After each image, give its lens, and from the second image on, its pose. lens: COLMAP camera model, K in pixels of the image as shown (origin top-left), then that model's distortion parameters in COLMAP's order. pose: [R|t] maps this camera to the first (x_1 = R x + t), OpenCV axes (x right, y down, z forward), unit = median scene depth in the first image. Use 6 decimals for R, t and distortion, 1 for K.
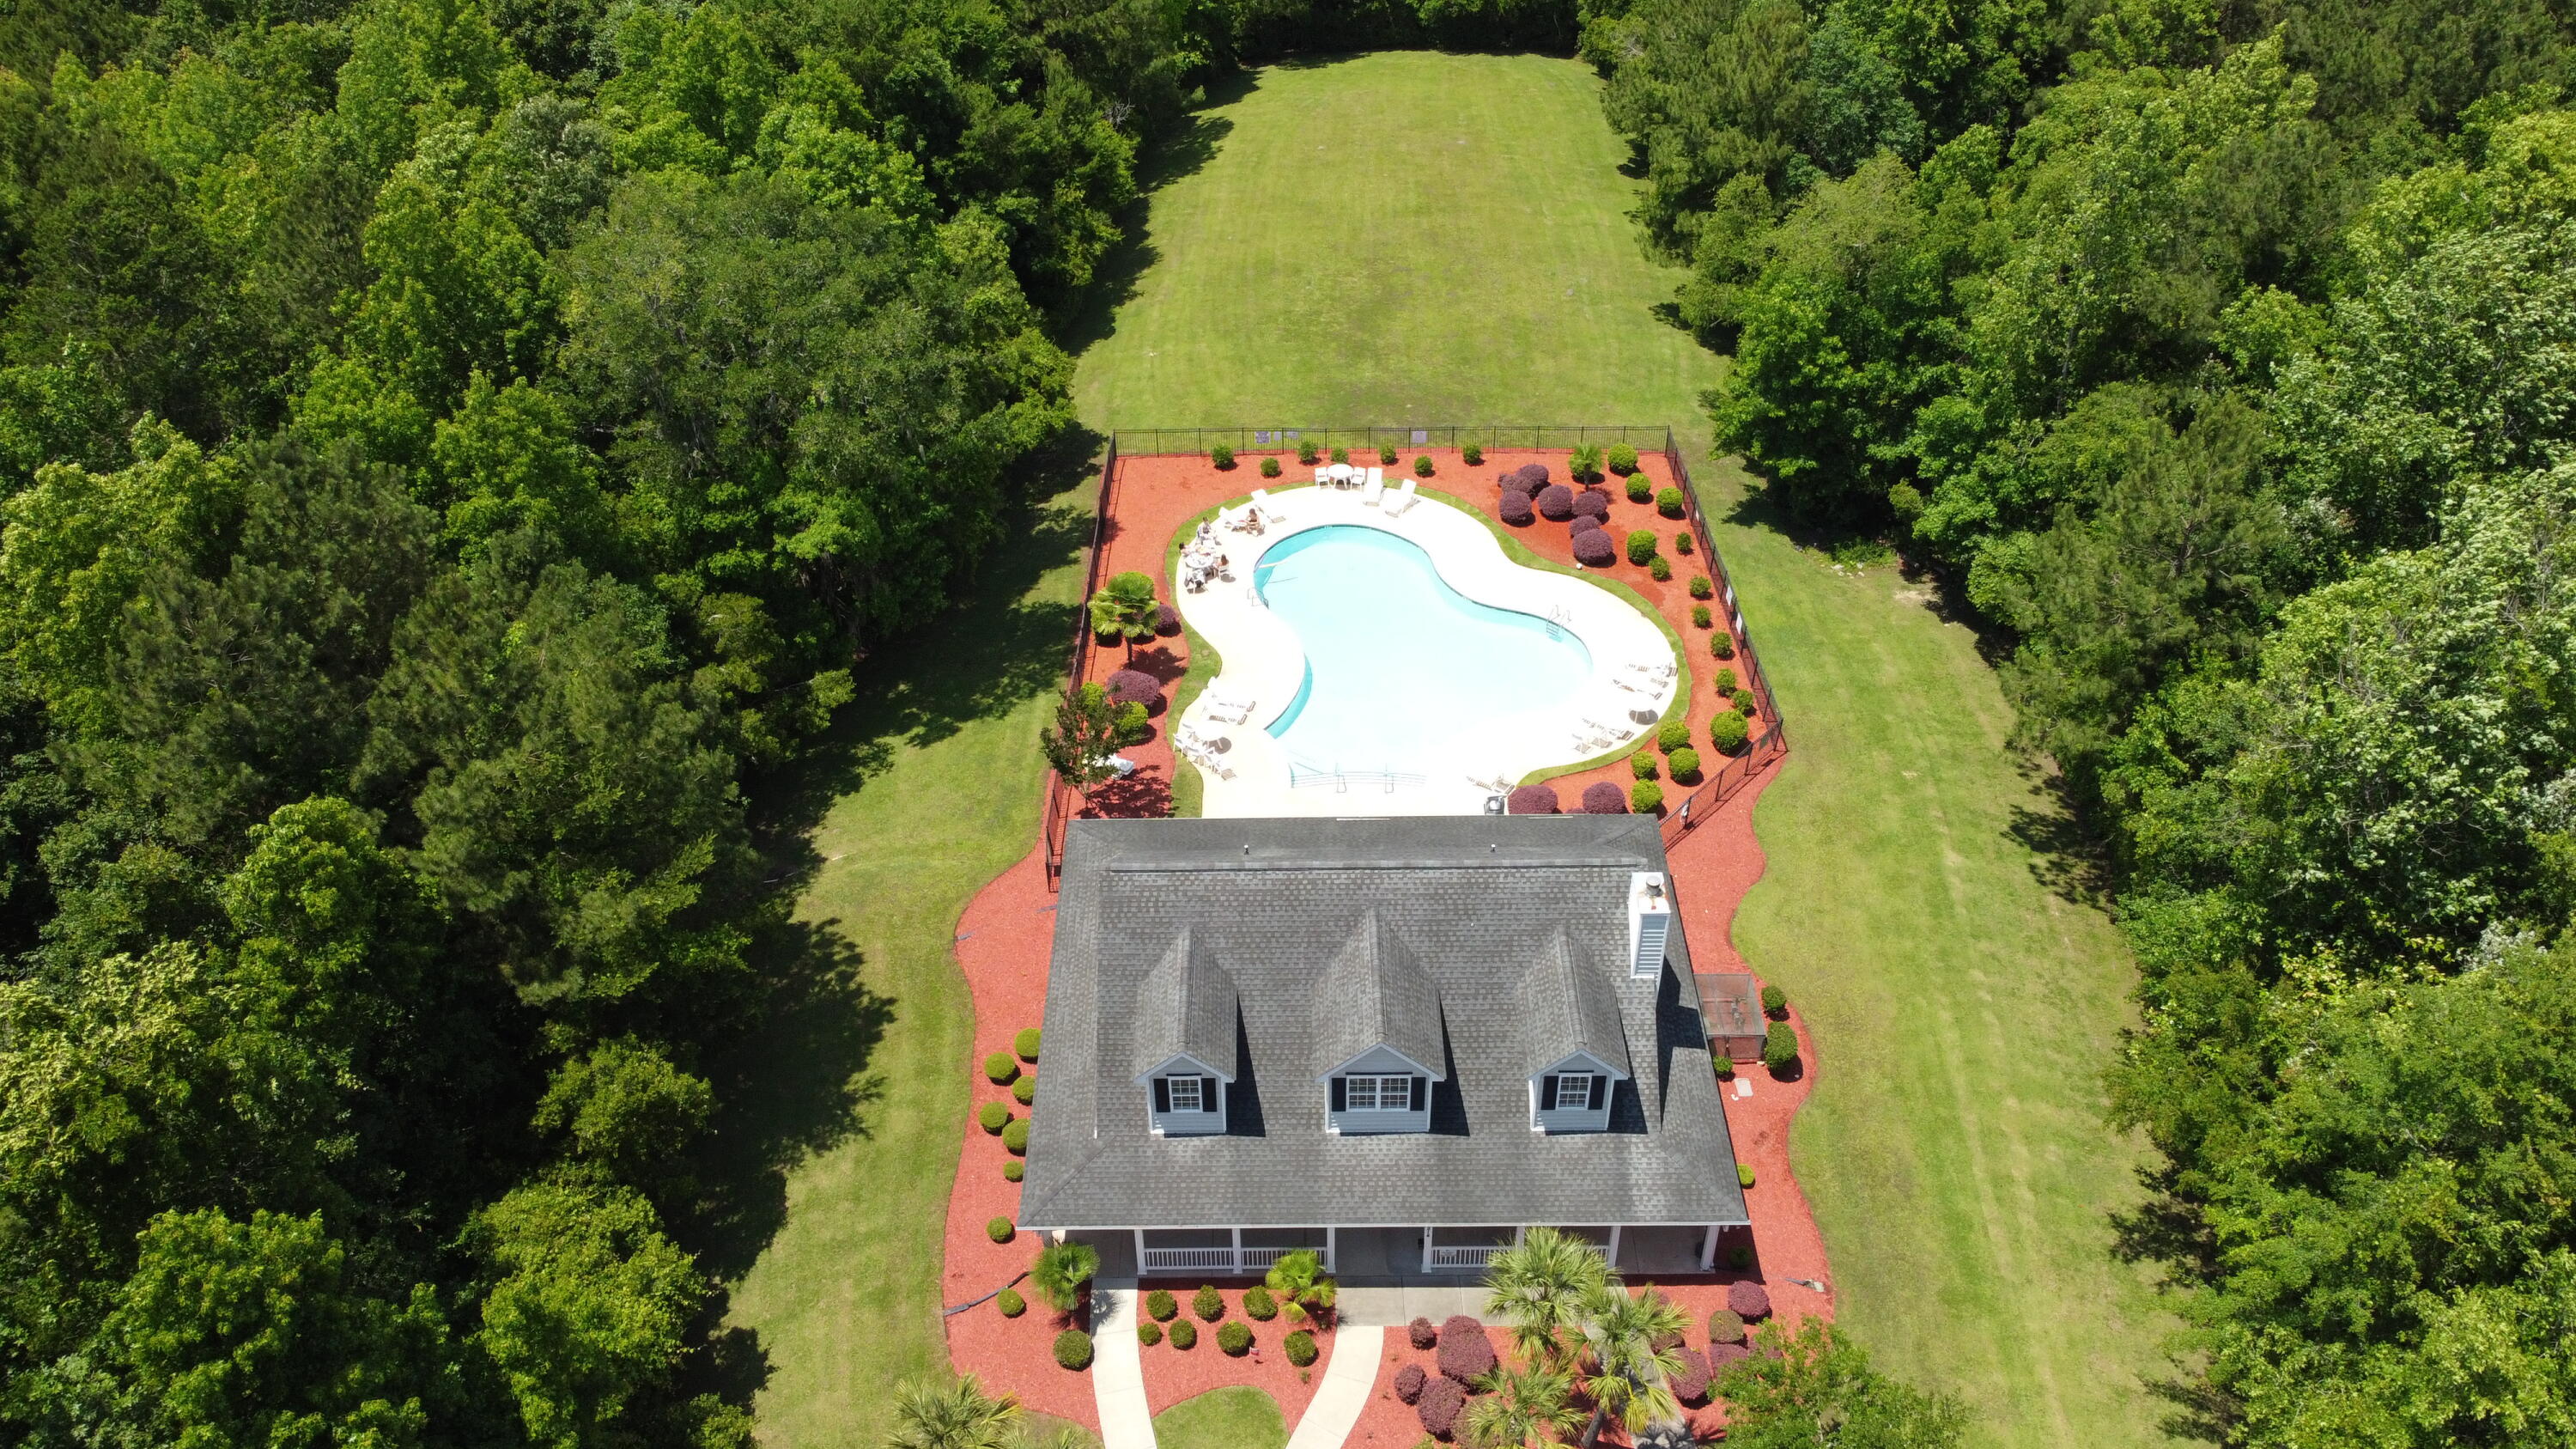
lens RADIAL K [[1924.5, 0, 1282.6], [0, 1924.5, 736.4], [0, 0, 1]] dist [0.014206, -0.006175]
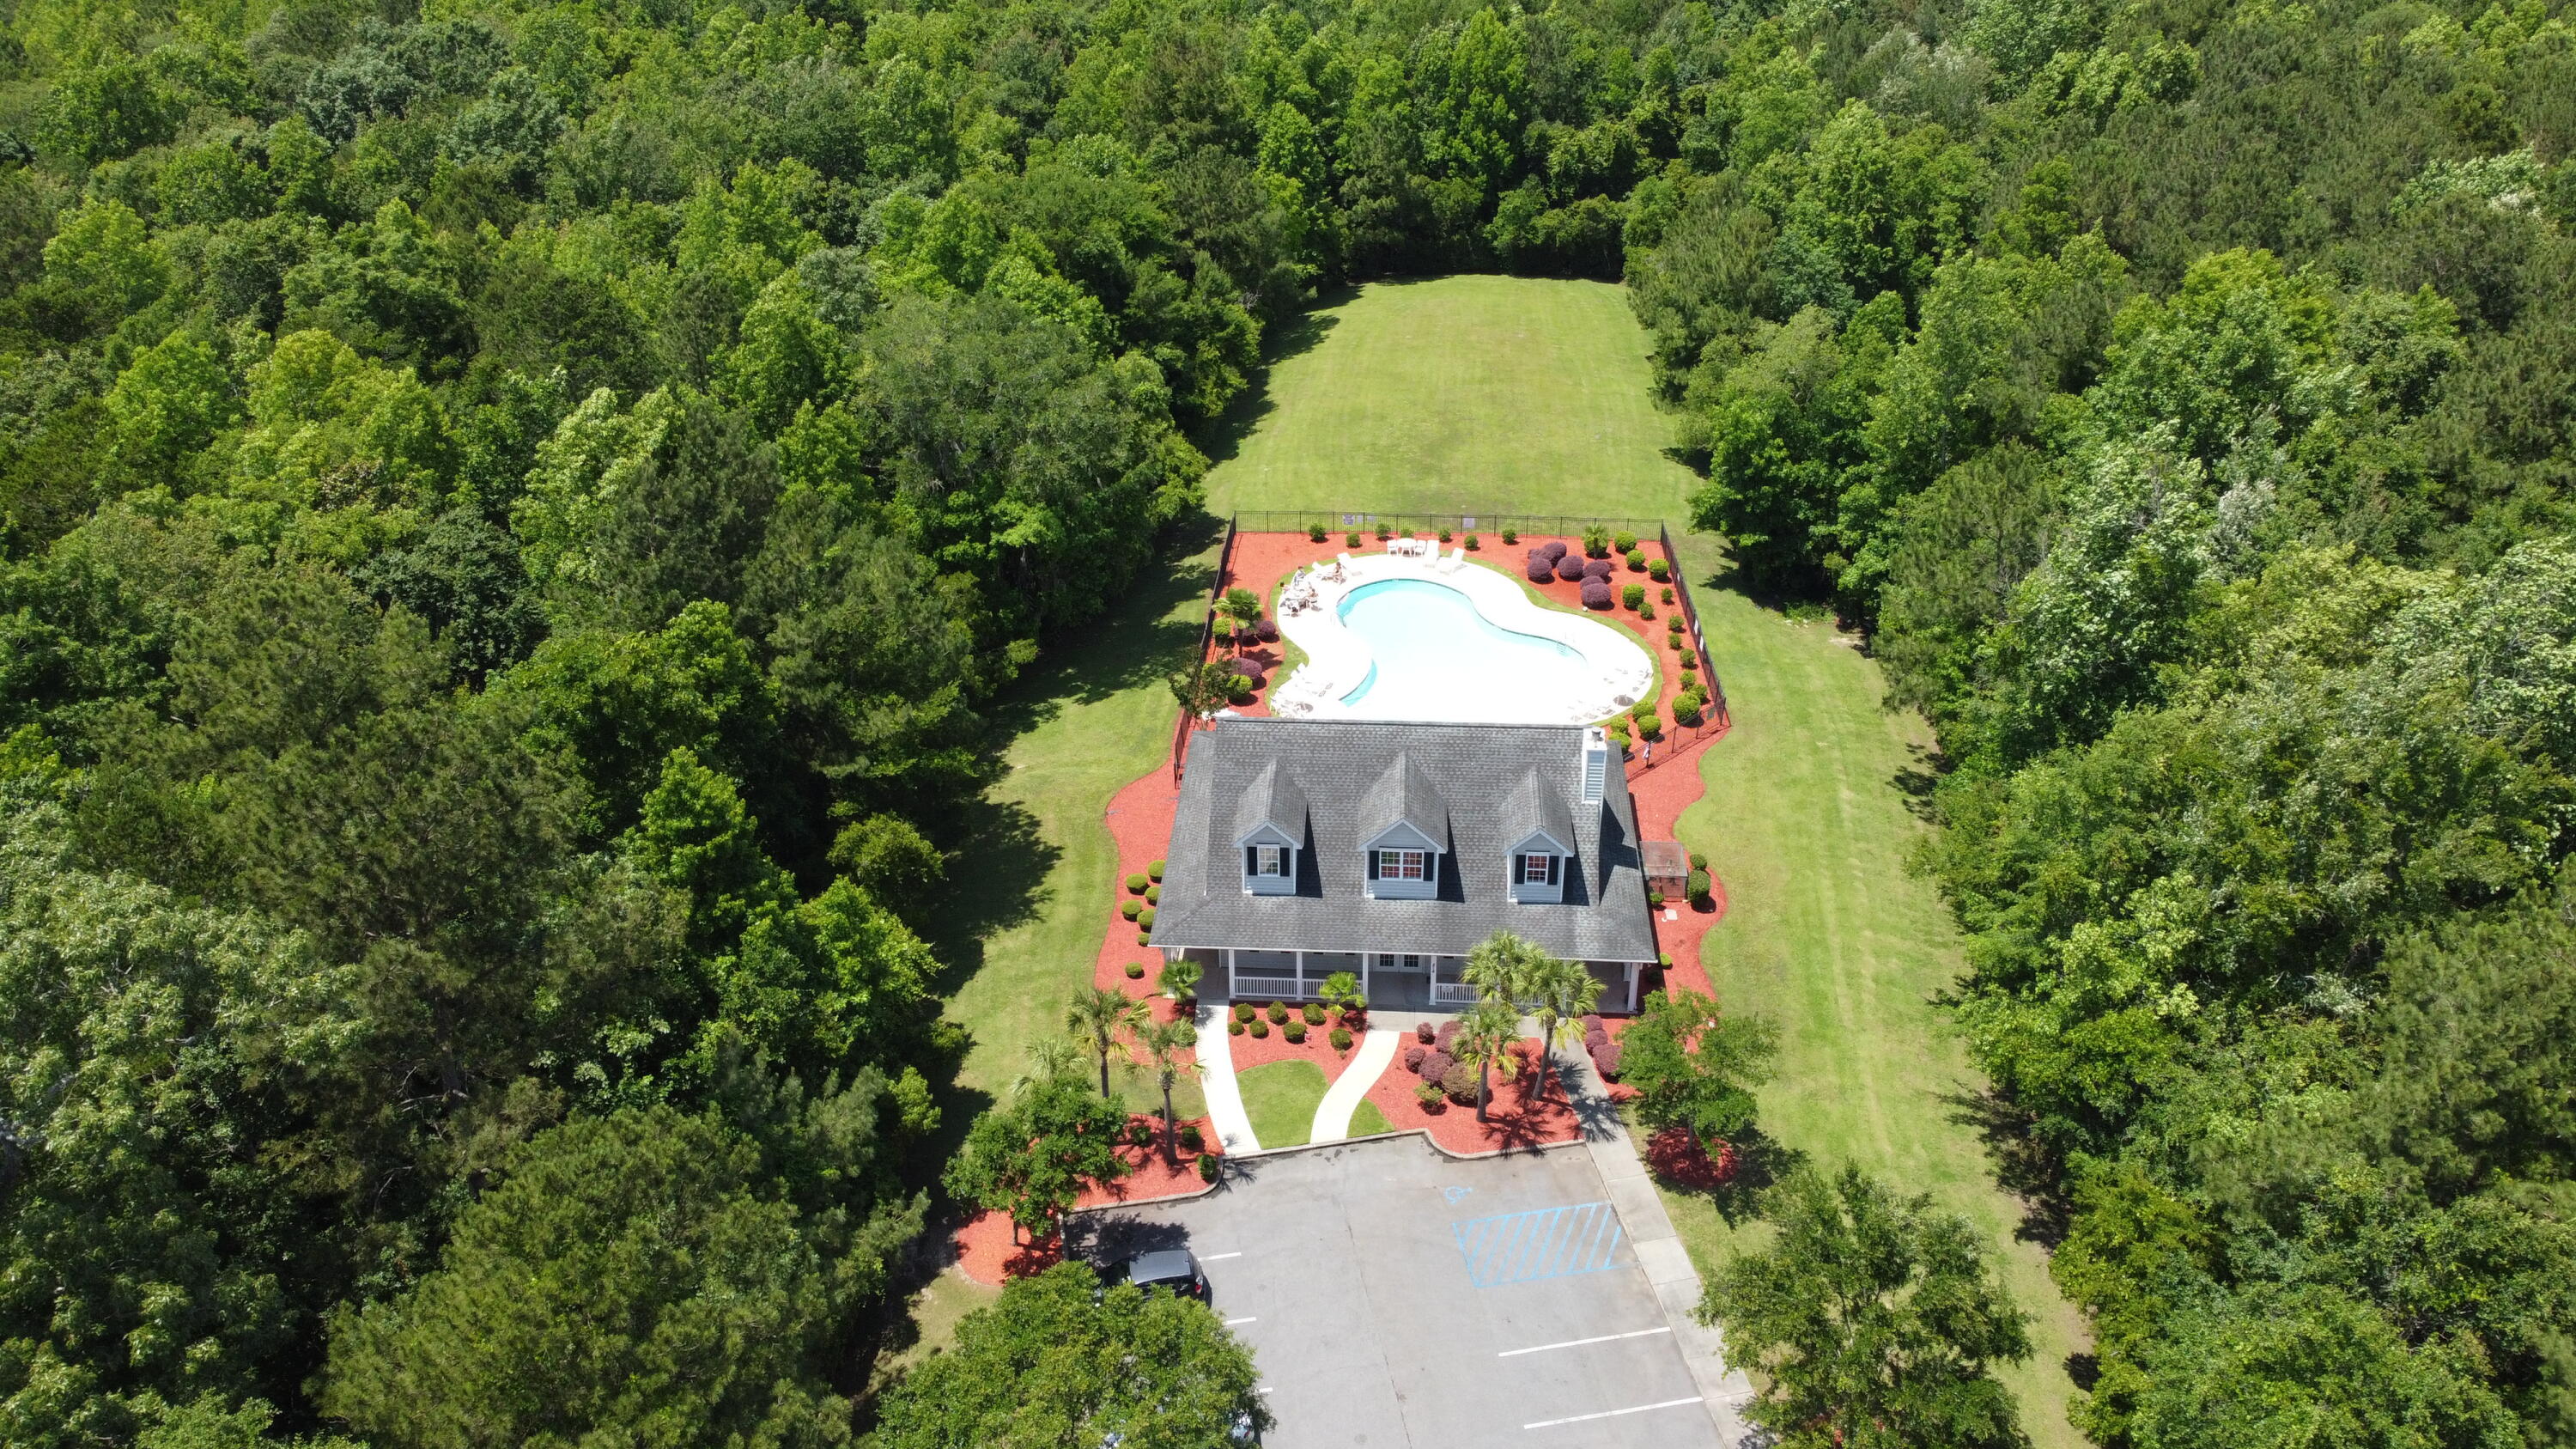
lens RADIAL K [[1924.5, 0, 1282.6], [0, 1924.5, 736.4], [0, 0, 1]] dist [0.014206, -0.006175]
pose [[0.997857, 0.037614, -0.053541, 0.023813], [-0.045024, 0.988451, -0.144698, 0.210074], [0.047479, 0.146799, 0.988026, -0.311347]]
